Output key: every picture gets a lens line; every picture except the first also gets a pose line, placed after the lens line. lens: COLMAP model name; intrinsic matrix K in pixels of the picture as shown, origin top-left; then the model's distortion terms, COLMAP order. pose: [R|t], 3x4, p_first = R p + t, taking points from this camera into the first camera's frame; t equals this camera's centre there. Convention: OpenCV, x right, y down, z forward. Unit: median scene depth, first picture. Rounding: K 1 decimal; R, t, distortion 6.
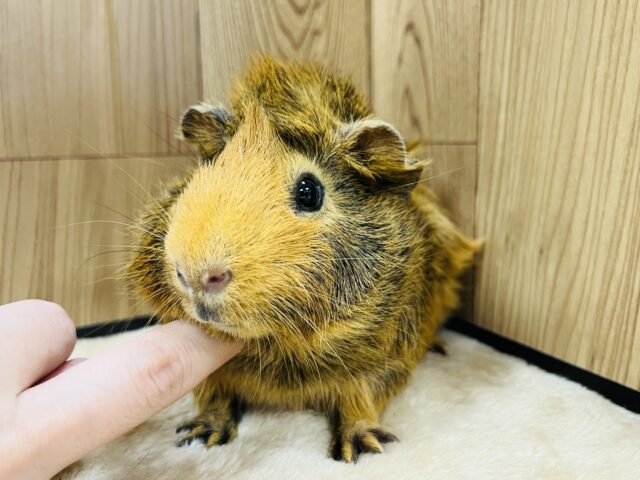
lens RADIAL K [[569.7, 0, 325.8], [0, 569.7, 237.3], [0, 0, 1]] dist [-0.002534, -0.040896]
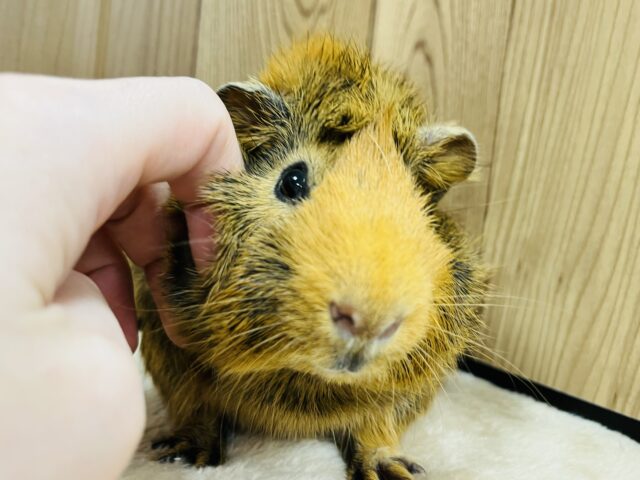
lens RADIAL K [[569.7, 0, 321.3], [0, 569.7, 242.5], [0, 0, 1]] dist [-0.002534, -0.040896]
pose [[0.984222, 0.108121, 0.140061, -0.149638], [-0.096354, 0.991427, -0.088248, 0.083554], [-0.148402, 0.073360, 0.986202, 0.120727]]
